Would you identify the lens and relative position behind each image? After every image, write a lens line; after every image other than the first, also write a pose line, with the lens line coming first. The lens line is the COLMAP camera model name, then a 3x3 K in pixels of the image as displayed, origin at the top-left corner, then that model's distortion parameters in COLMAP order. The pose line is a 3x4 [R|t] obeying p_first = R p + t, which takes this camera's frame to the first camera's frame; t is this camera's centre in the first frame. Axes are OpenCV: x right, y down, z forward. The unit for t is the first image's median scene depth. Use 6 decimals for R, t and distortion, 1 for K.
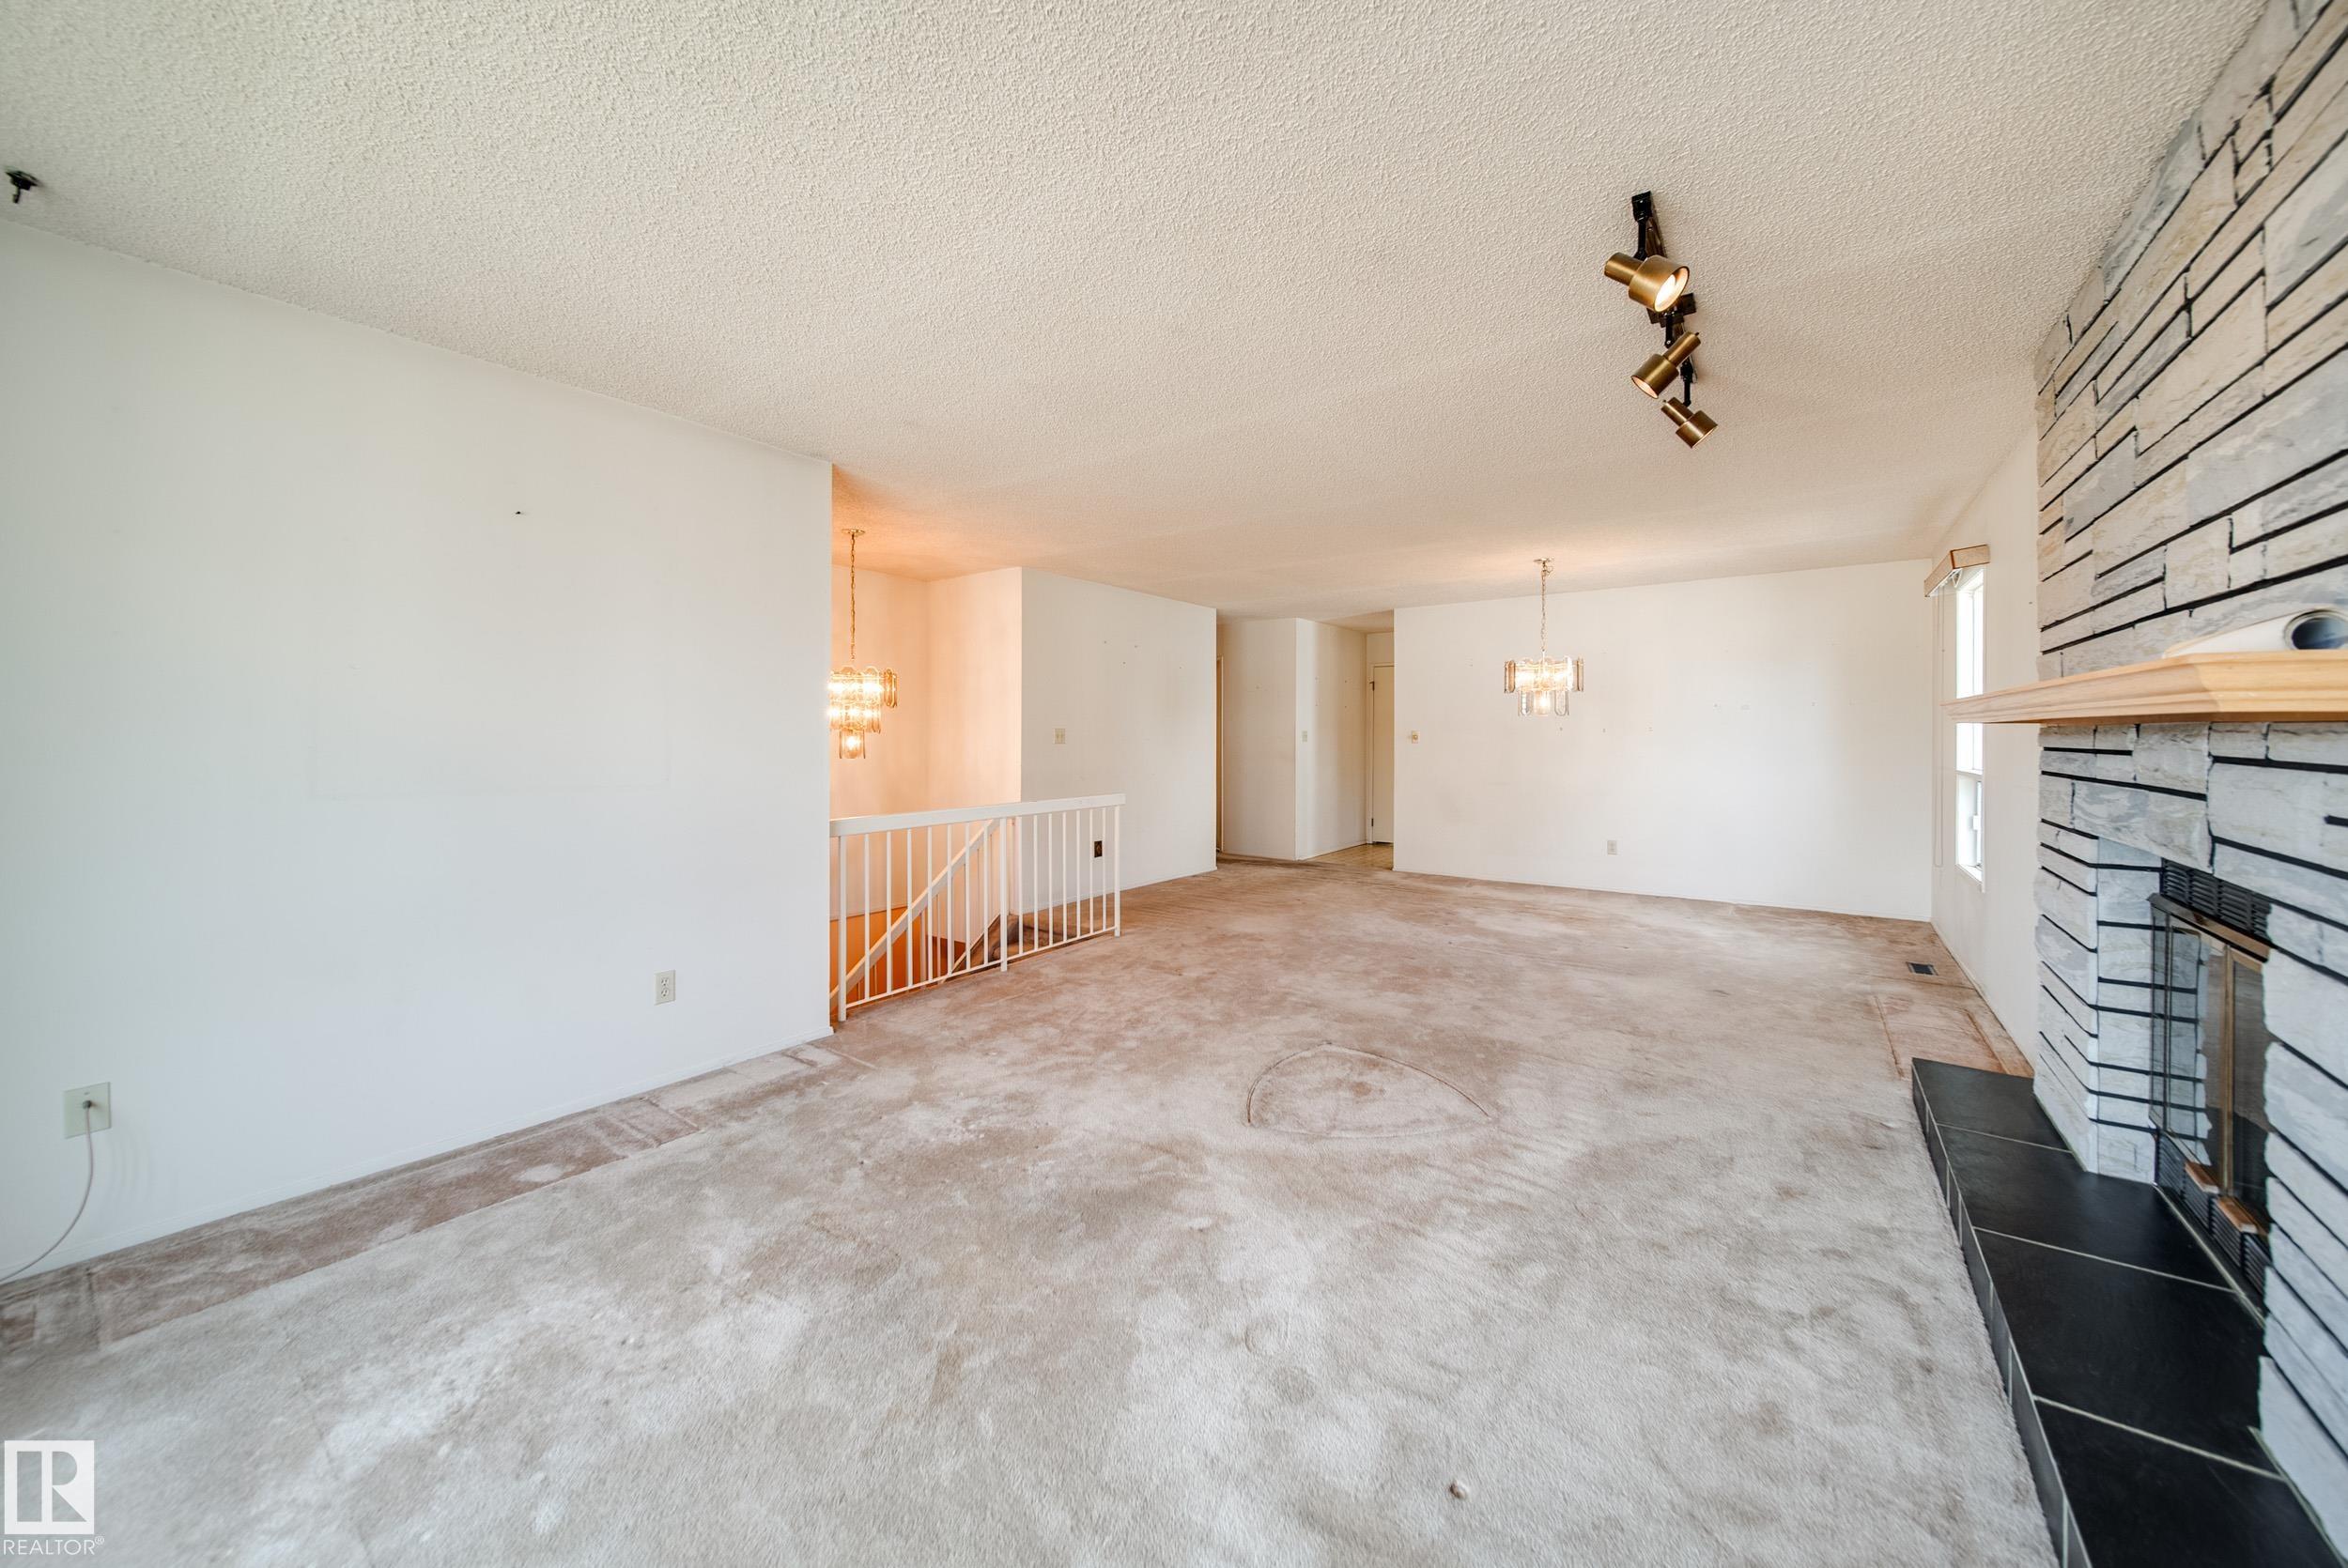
lens RADIAL K [[842.4, 0, 1171.9], [0, 842.4, 735.8], [0, 0, 1]] dist [-0.000357, -0.000122]
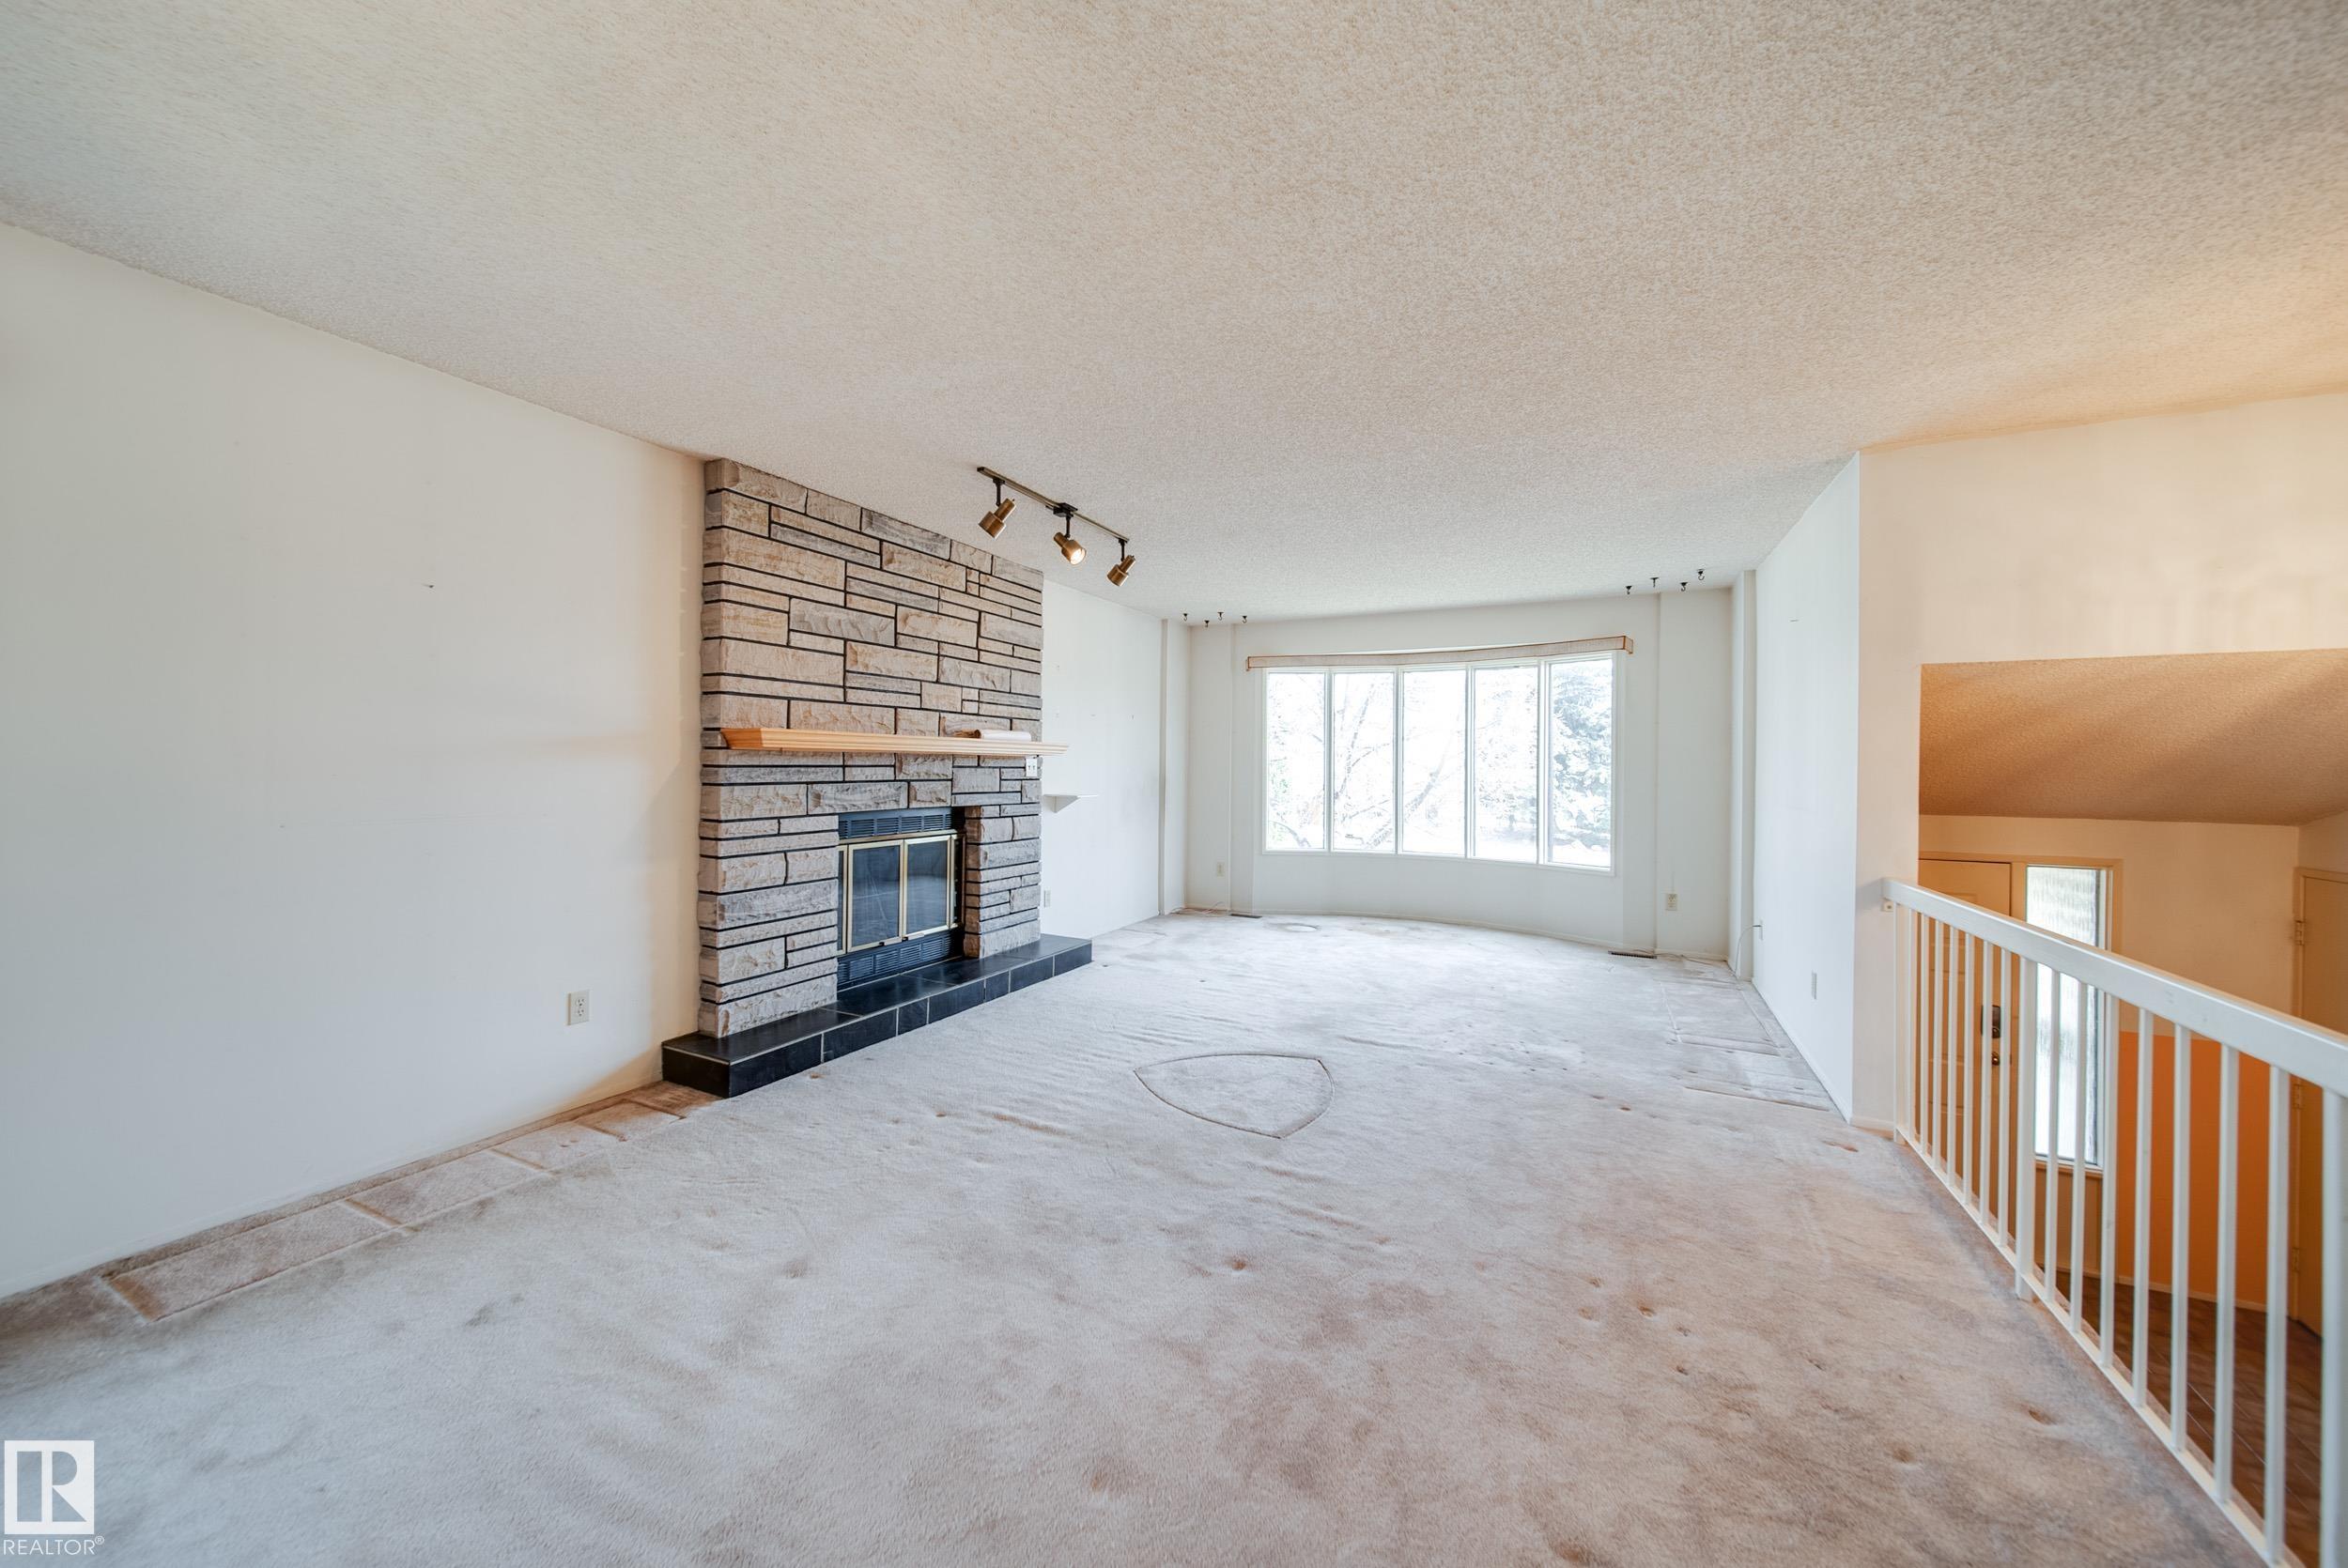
lens RADIAL K [[839.0, 0, 1165.7], [0, 839.0, 762.8], [0, 0, 1]] dist [0.000392, -0.000112]
pose [[-0.987050, -0.010283, -0.160084, 0.490199], [-0.010752, 0.999940, 0.002065, -0.000060], [0.160053, 0.003759, -0.987101, 2.034238]]
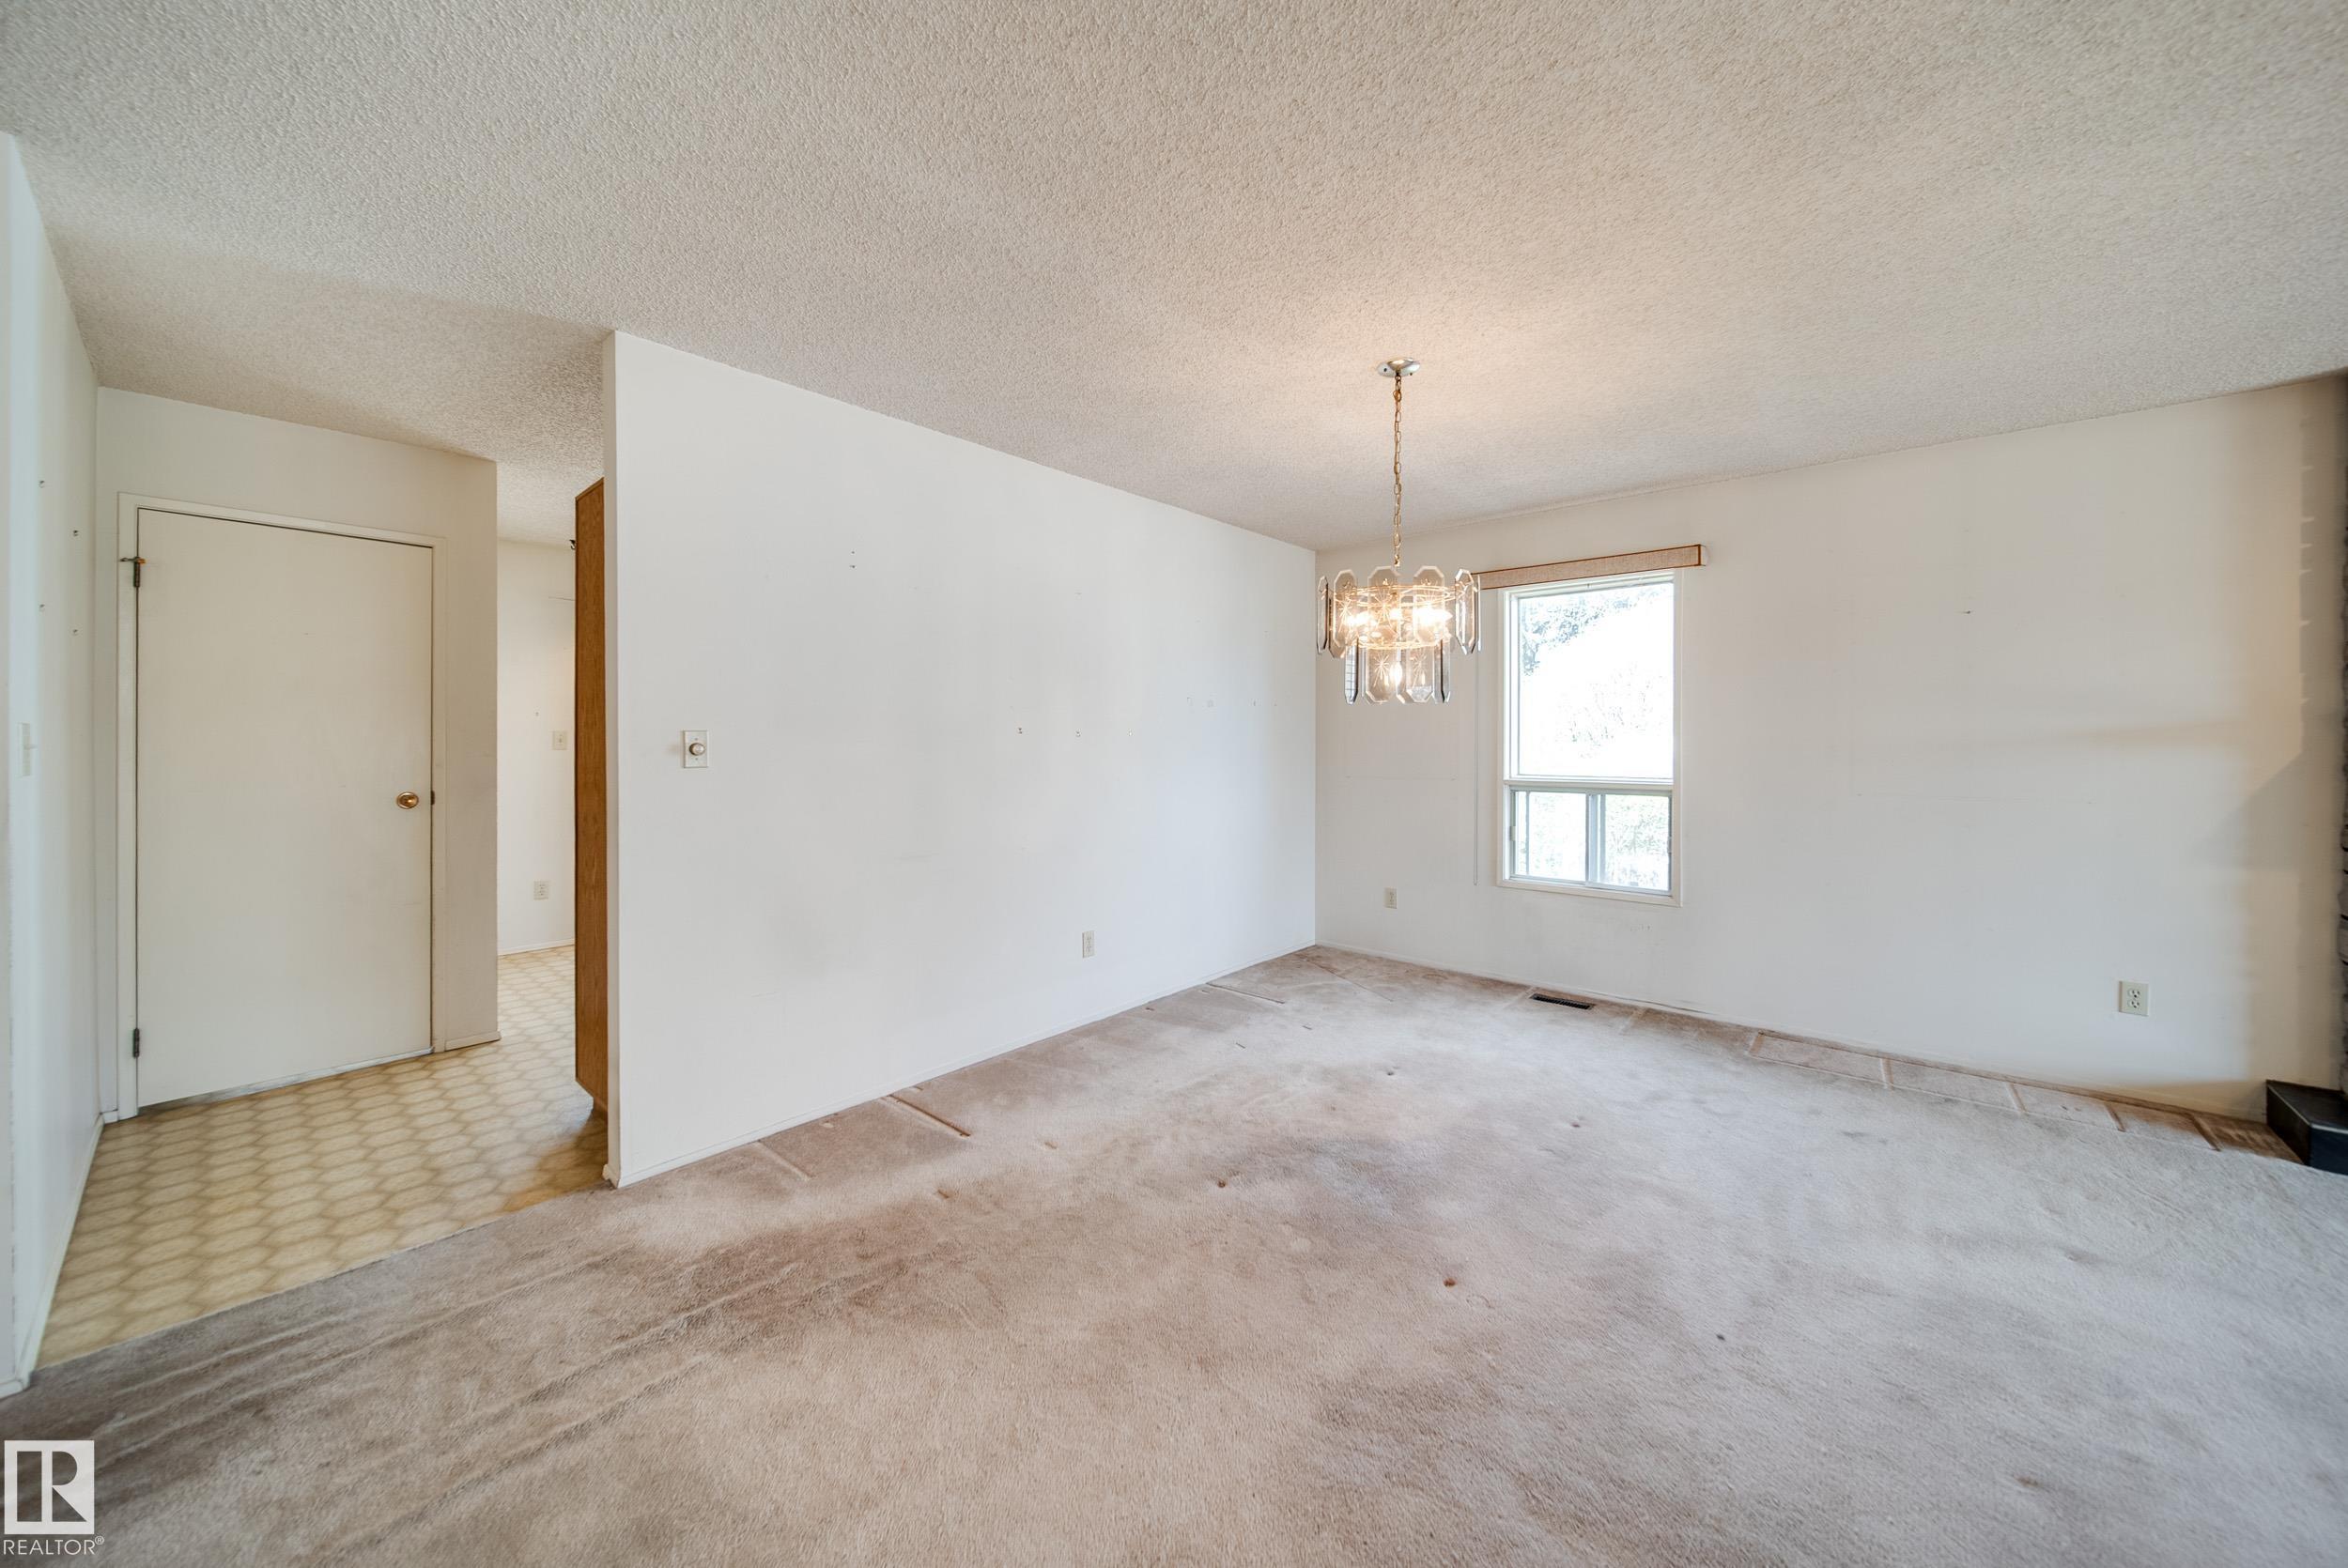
lens RADIAL K [[830.1, 0, 1172.3], [0, 830.1, 750.8], [0, 0, 1]] dist [0.008031, -0.000077]
pose [[0.078551, -0.007930, 0.996879, -0.048597], [-0.002324, 0.999964, 0.008138, 0.000663], [-0.996907, -0.002956, 0.078530, 2.000101]]
